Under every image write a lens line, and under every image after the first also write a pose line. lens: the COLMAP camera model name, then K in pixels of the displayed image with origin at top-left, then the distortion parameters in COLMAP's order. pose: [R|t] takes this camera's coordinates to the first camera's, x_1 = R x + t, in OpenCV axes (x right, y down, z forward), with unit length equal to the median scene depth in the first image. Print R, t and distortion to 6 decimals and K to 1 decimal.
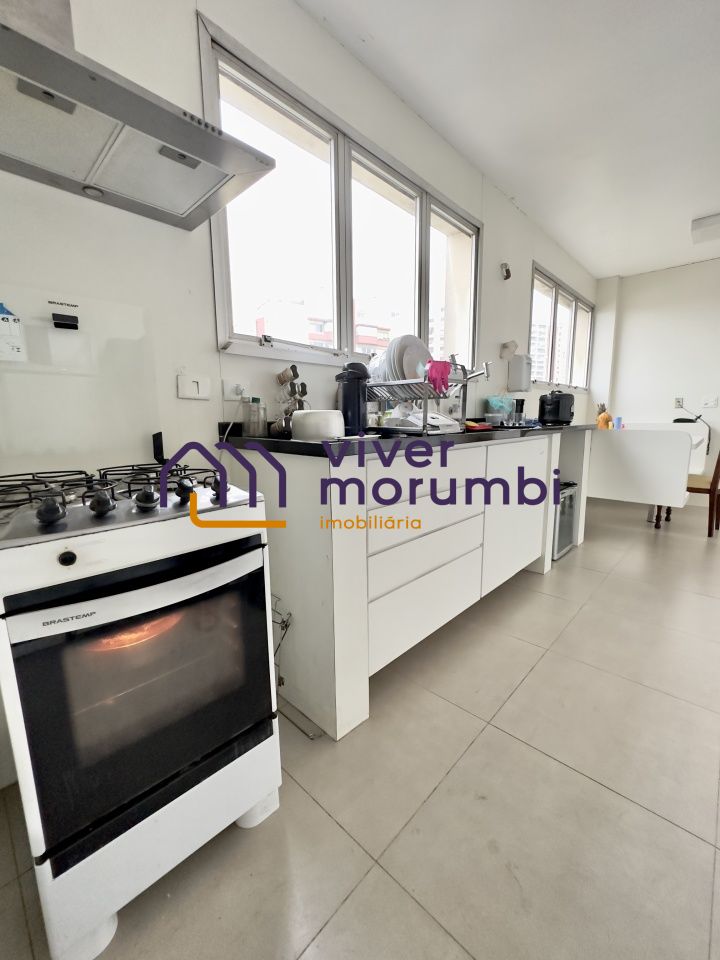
lens RADIAL K [[382.0, 0, 361.7], [0, 382.0, 477.9], [0, 0, 1]] dist [-0.007156, 0.000921]
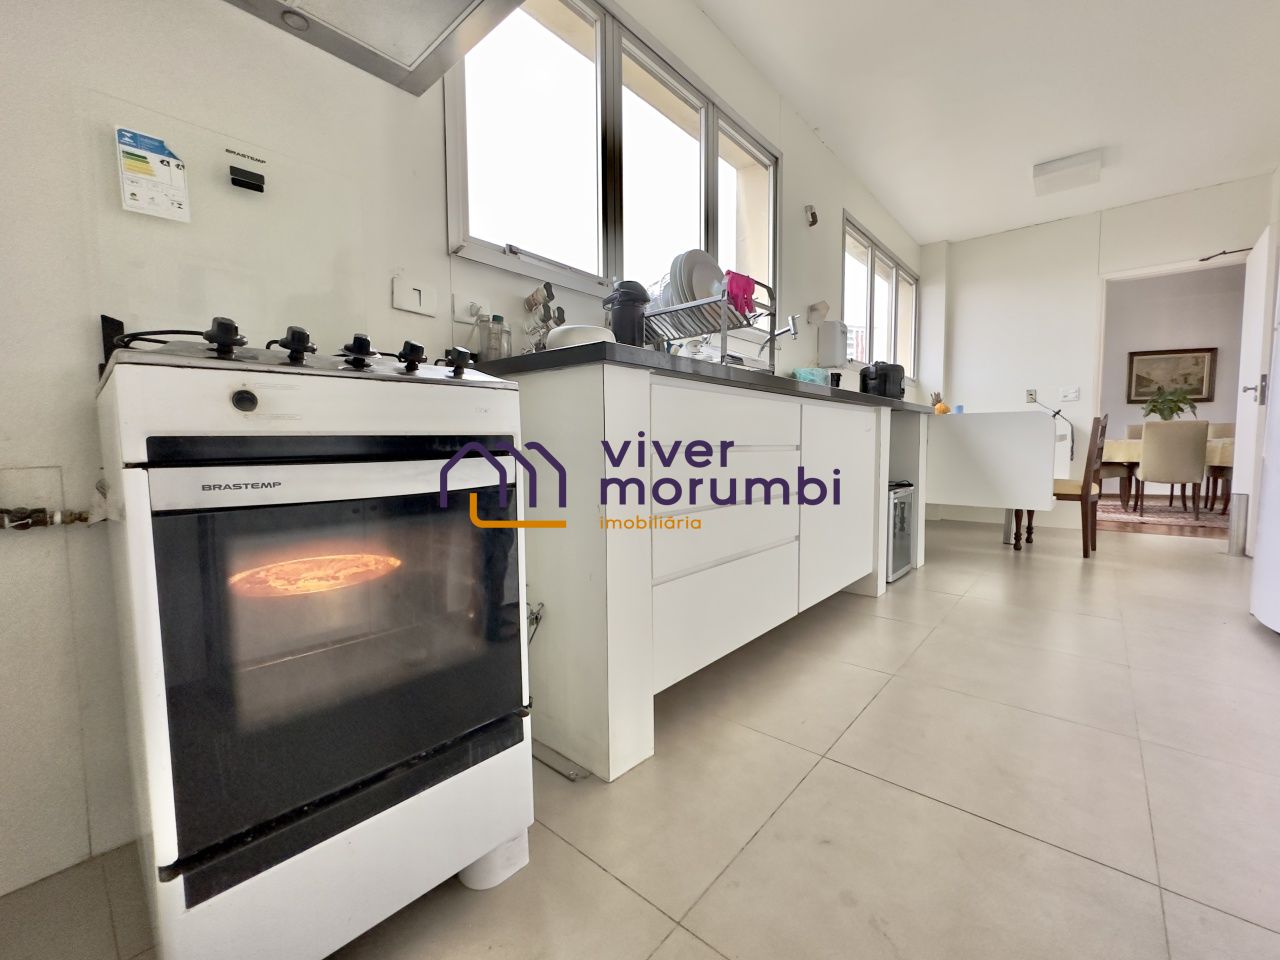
lens RADIAL K [[509.3, 0, 640.0], [0, 509.3, 479.6], [0, 0, 1]] dist [-0.007156, 0.000921]
pose [[0.999146, 0.000082, 0.041325, -0.040905], [0.003544, 0.996144, -0.087666, 0.192686], [-0.041173, 0.087737, 0.995292, 0.028298]]
